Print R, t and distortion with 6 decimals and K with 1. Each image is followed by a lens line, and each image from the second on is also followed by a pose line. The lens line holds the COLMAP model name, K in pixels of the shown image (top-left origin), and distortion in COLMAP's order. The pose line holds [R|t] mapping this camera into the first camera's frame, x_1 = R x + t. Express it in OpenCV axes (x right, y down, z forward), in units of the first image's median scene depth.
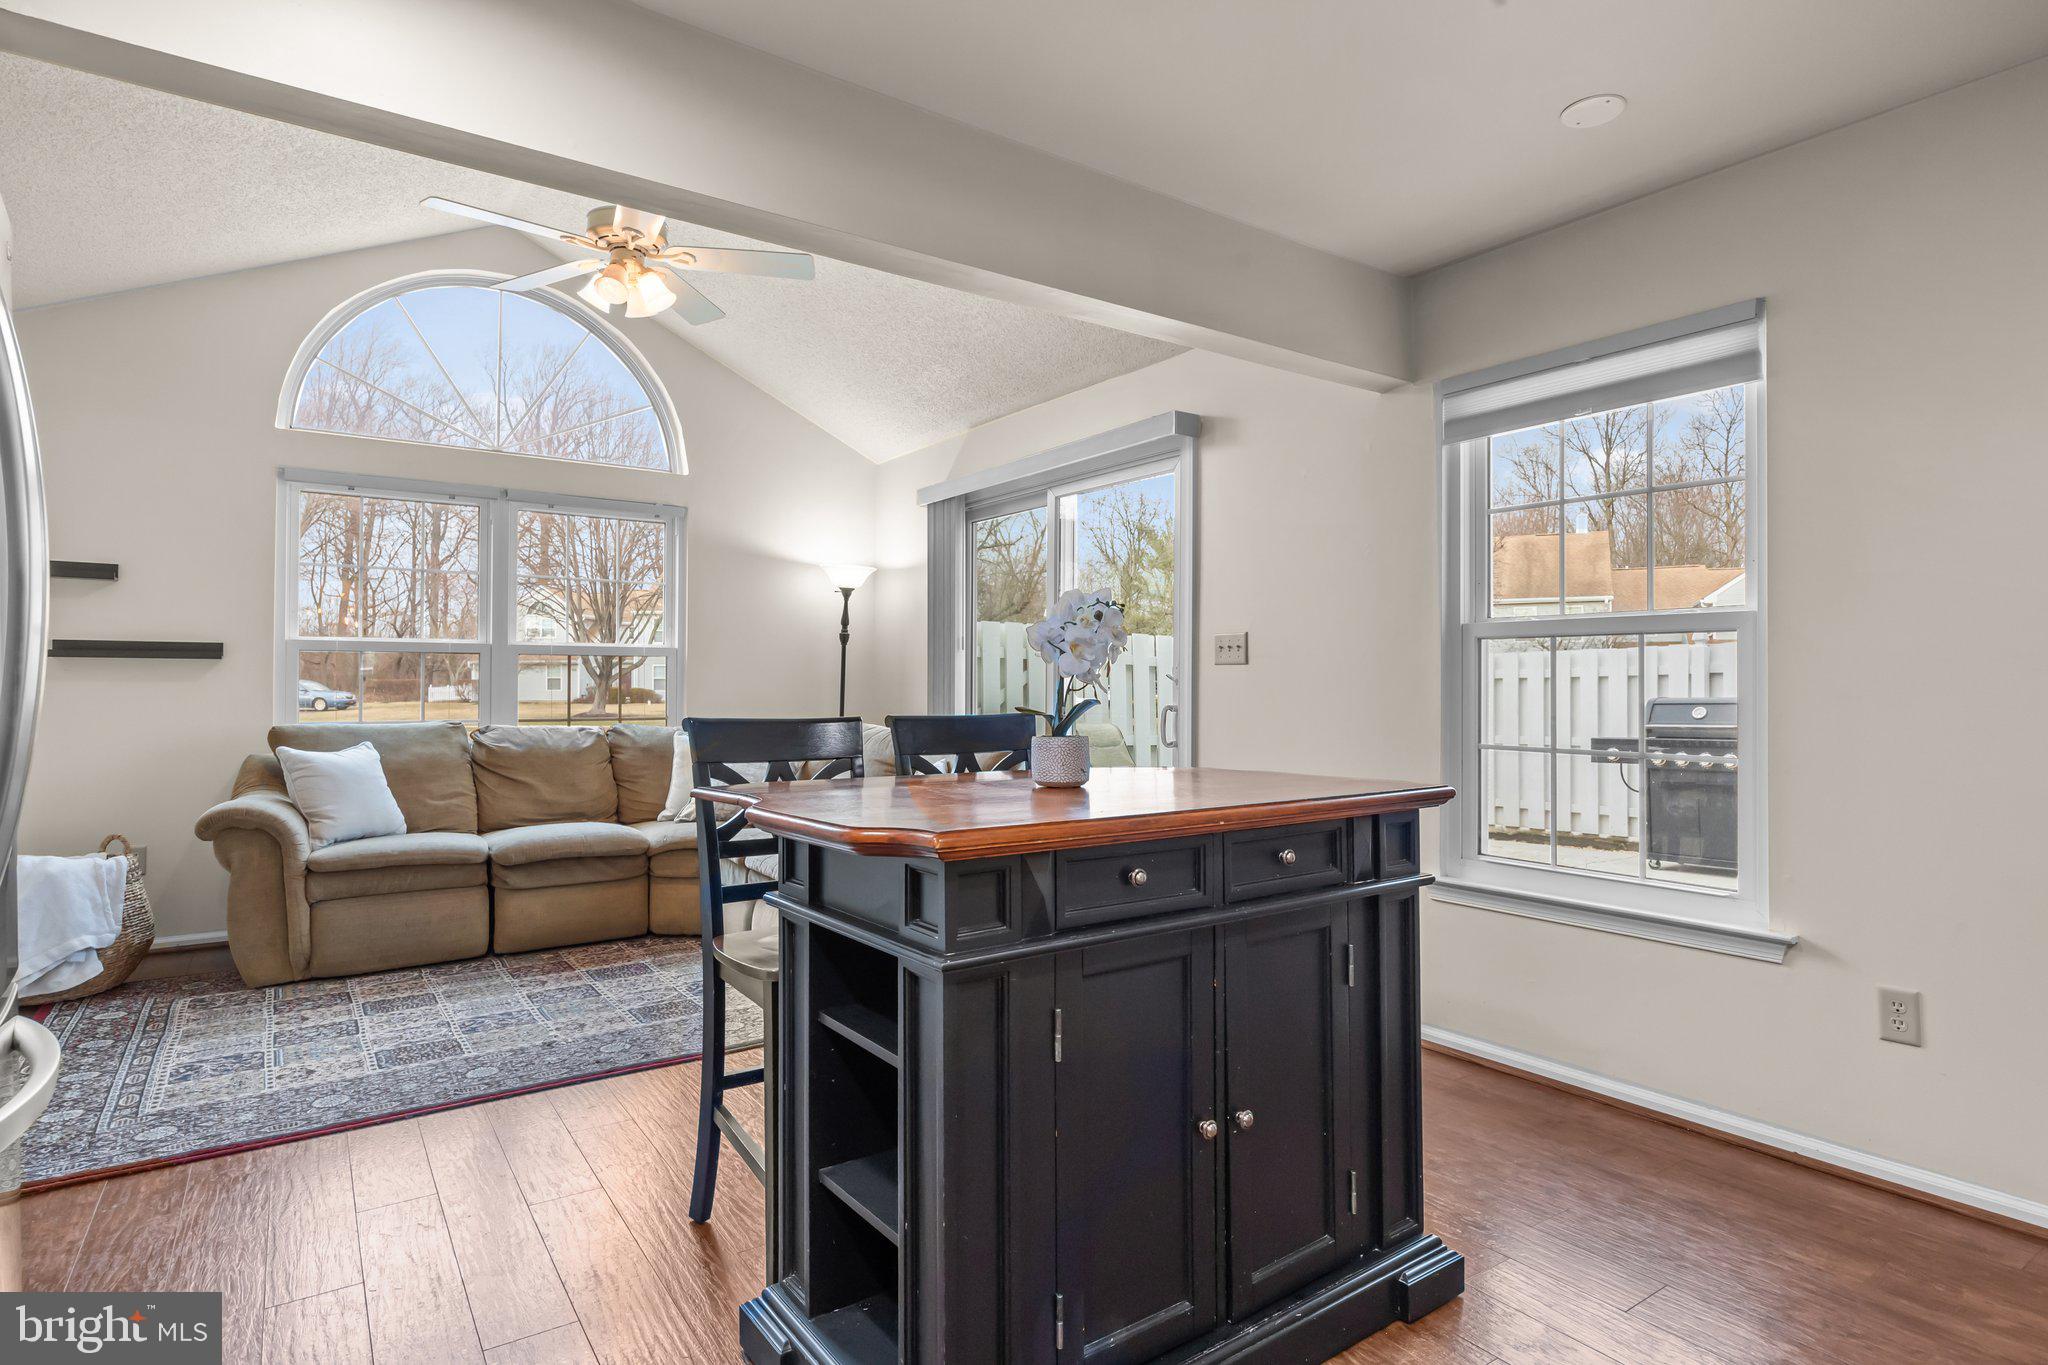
lens RADIAL K [[1079.6, 0, 1024.0], [0, 1079.6, 682.5], [0, 0, 1]] dist [0.002155, -0.000368]
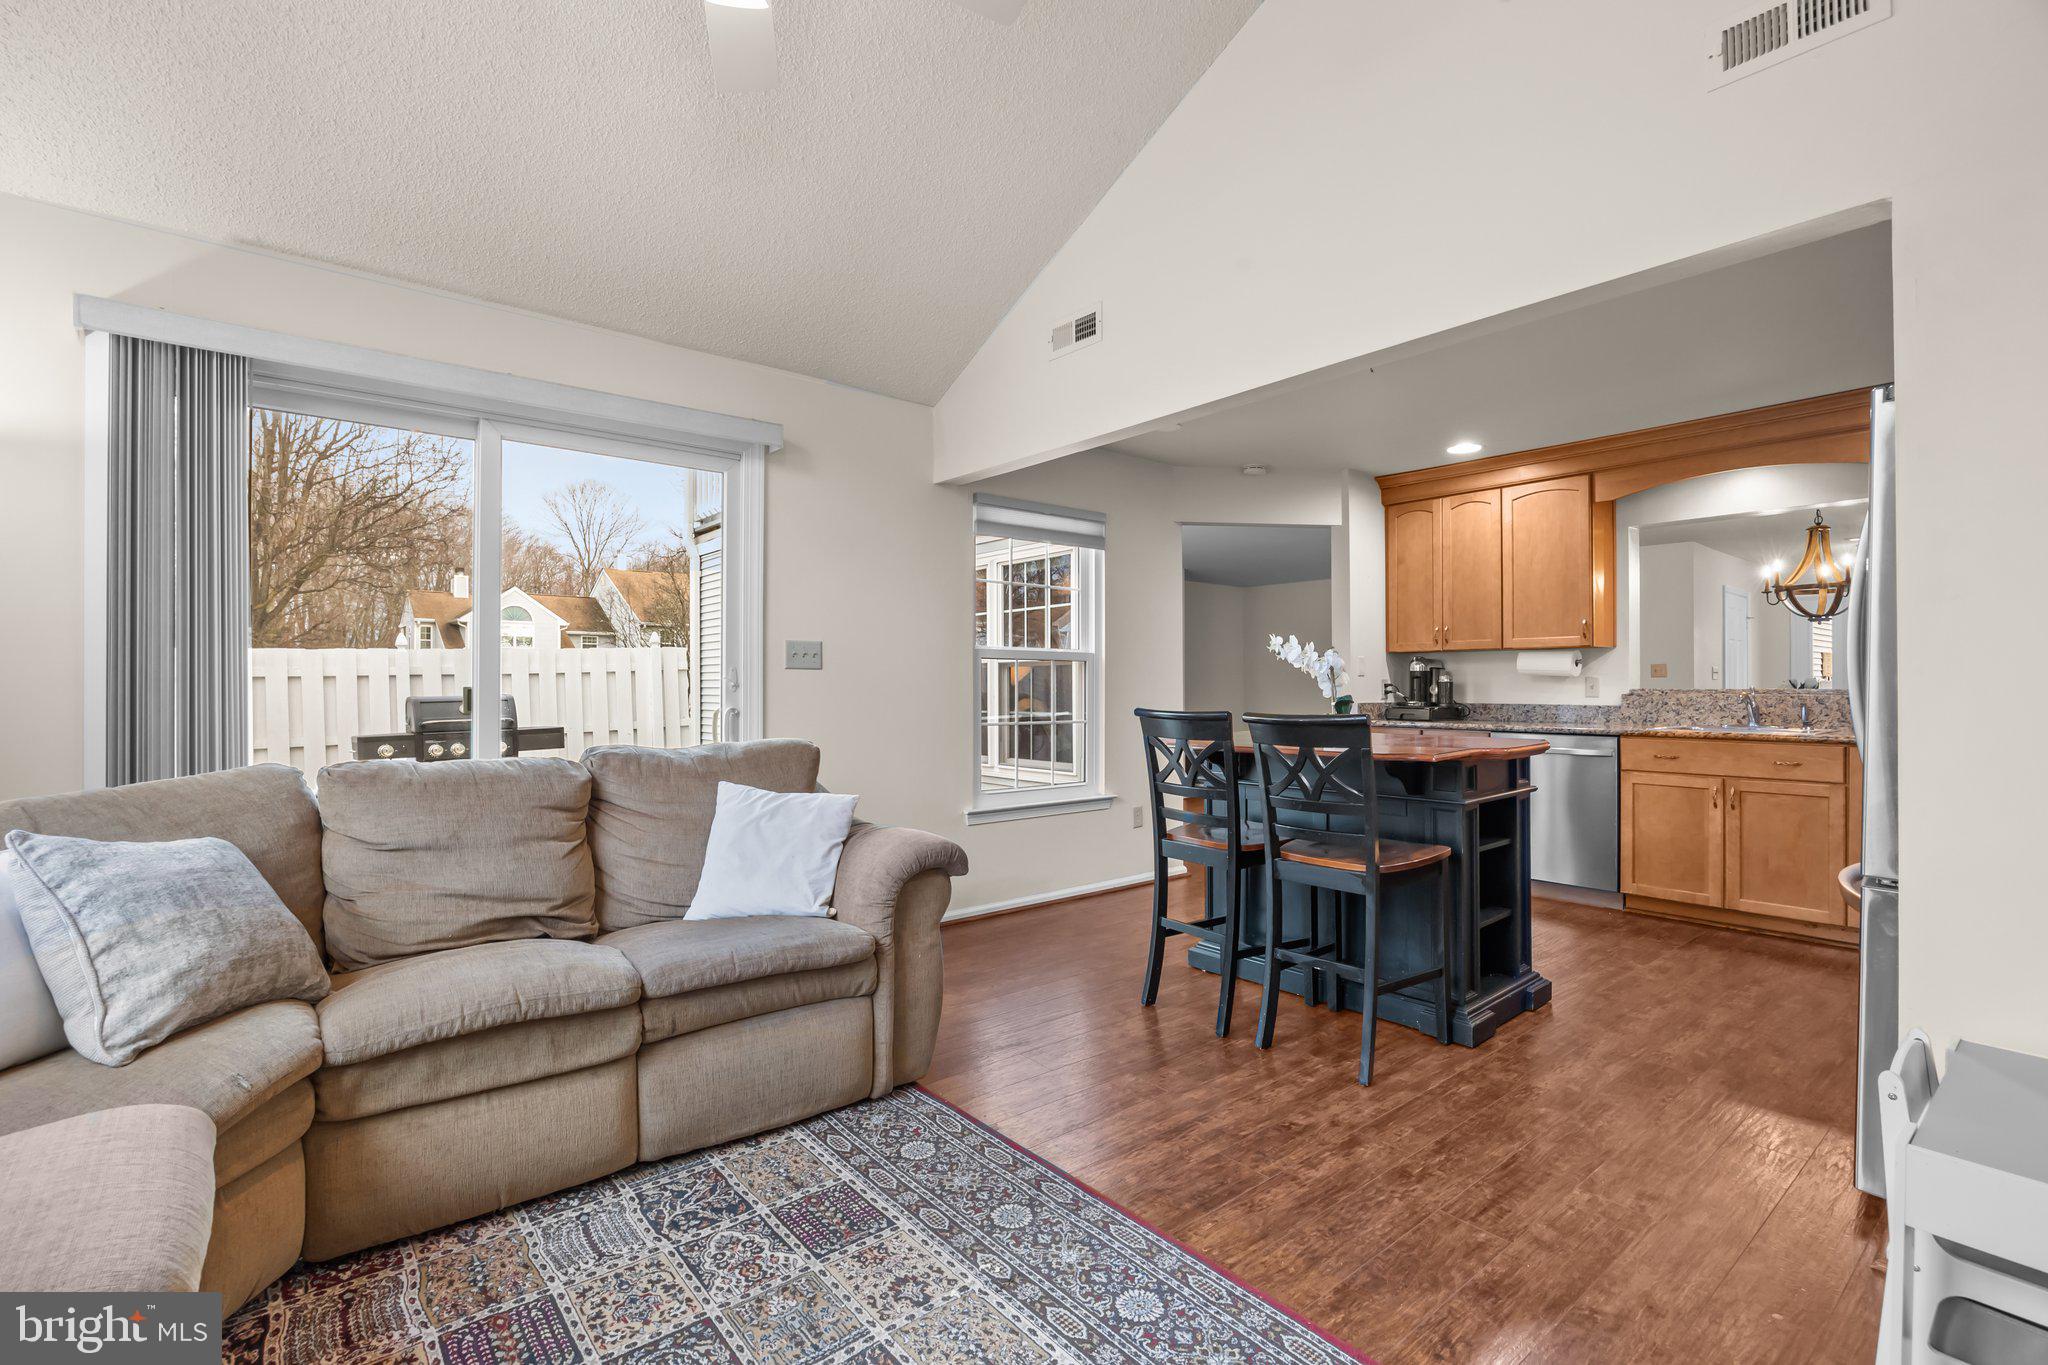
lens RADIAL K [[924.4, 0, 1031.8], [0, 924.4, 683.8], [0, 0, 1]] dist [-0.002529, -0.000085]
pose [[-0.086884, -0.000869, 0.996218, -0.538118], [-0.004299, 0.999991, 0.000497, -0.001811], [-0.996209, -0.004239, -0.086887, 0.578361]]
